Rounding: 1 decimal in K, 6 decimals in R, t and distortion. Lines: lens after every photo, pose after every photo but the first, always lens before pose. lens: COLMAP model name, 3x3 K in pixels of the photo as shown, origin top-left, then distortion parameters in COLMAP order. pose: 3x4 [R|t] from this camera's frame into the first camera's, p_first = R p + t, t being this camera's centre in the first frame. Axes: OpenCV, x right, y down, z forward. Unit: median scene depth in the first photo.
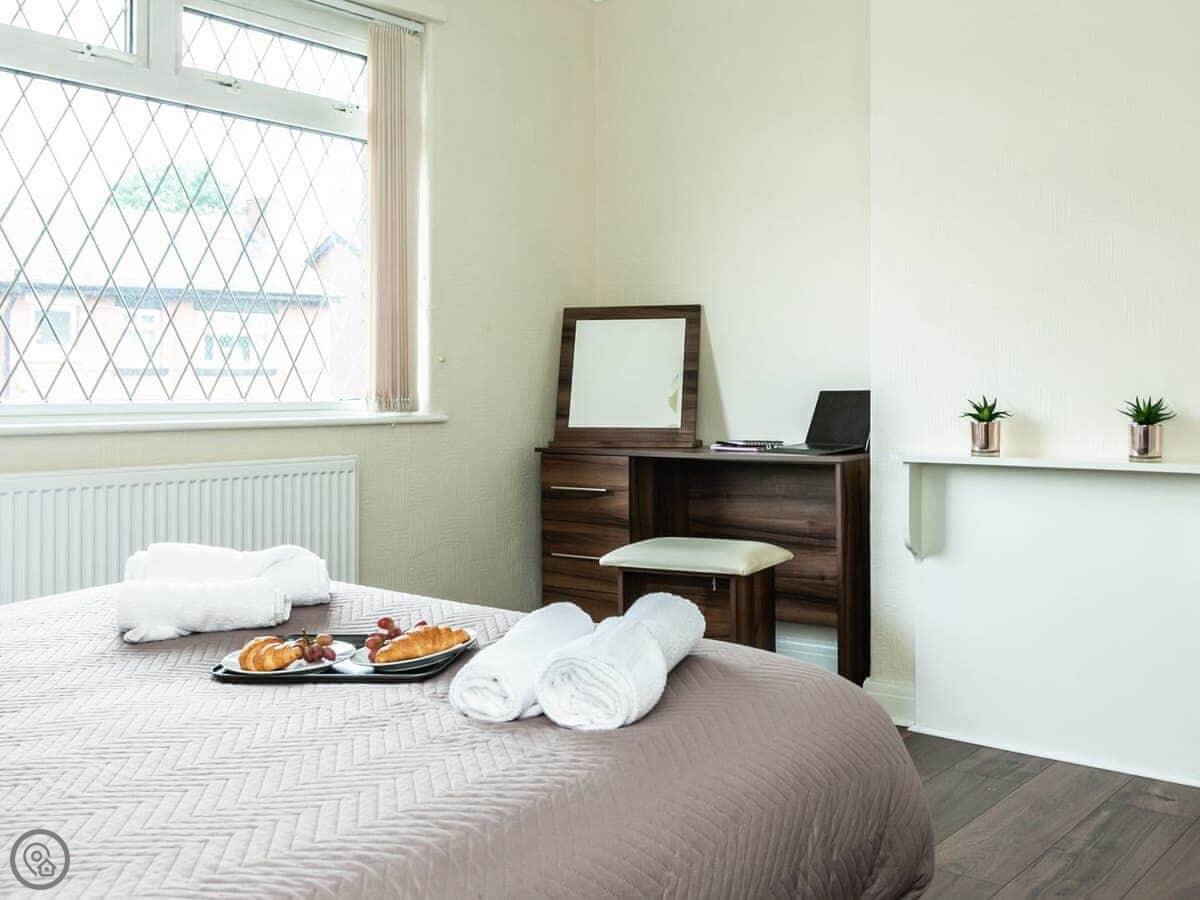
lens RADIAL K [[1231.0, 0, 600.0], [0, 1231.0, 450.0], [0, 0, 1]] dist [0.010681, 0.010077]
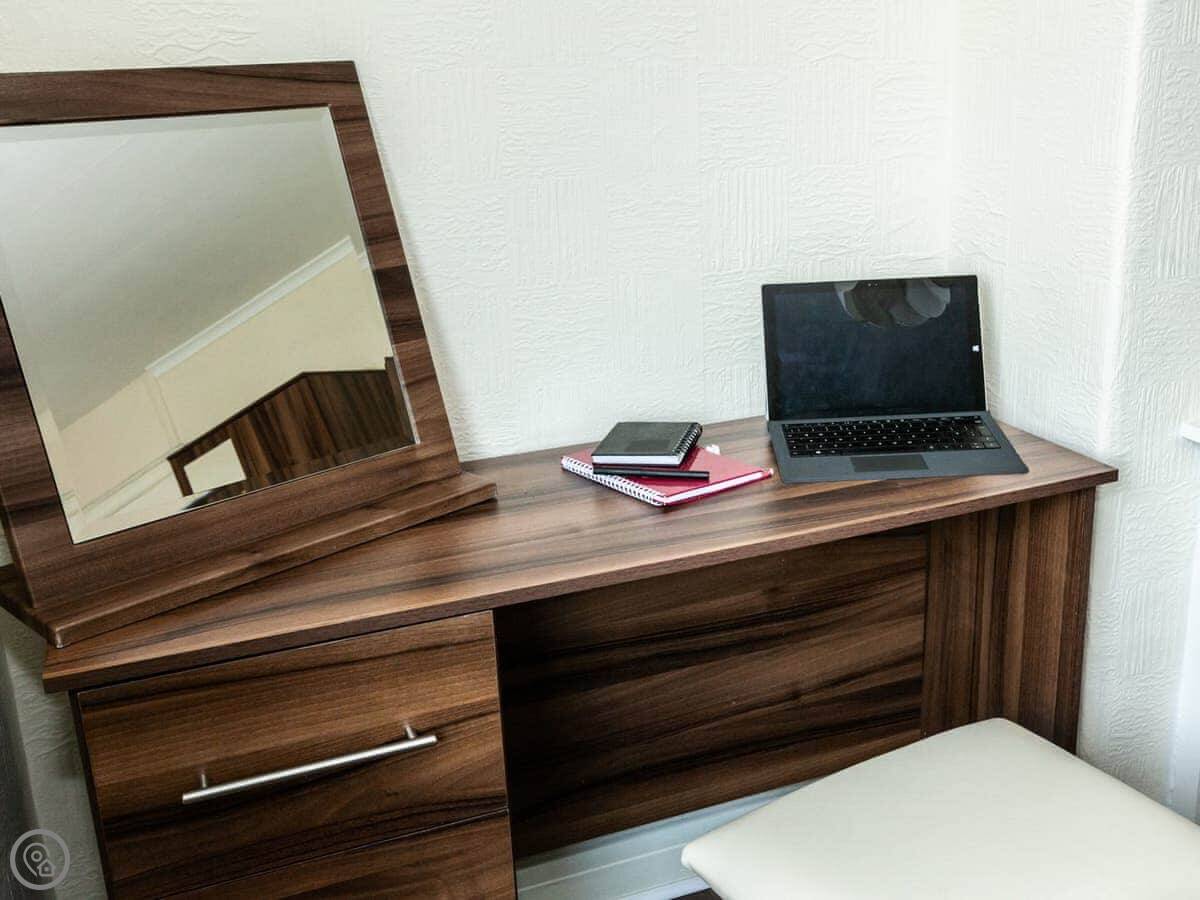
lens RADIAL K [[1231.0, 0, 600.0], [0, 1231.0, 450.0], [0, 0, 1]] dist [0.010681, 0.010077]
pose [[0.508380, -0.281753, 0.813735, -0.196379], [0.079822, 0.956309, 0.281250, -0.113877], [-0.857425, -0.078028, 0.508658, 0.824120]]
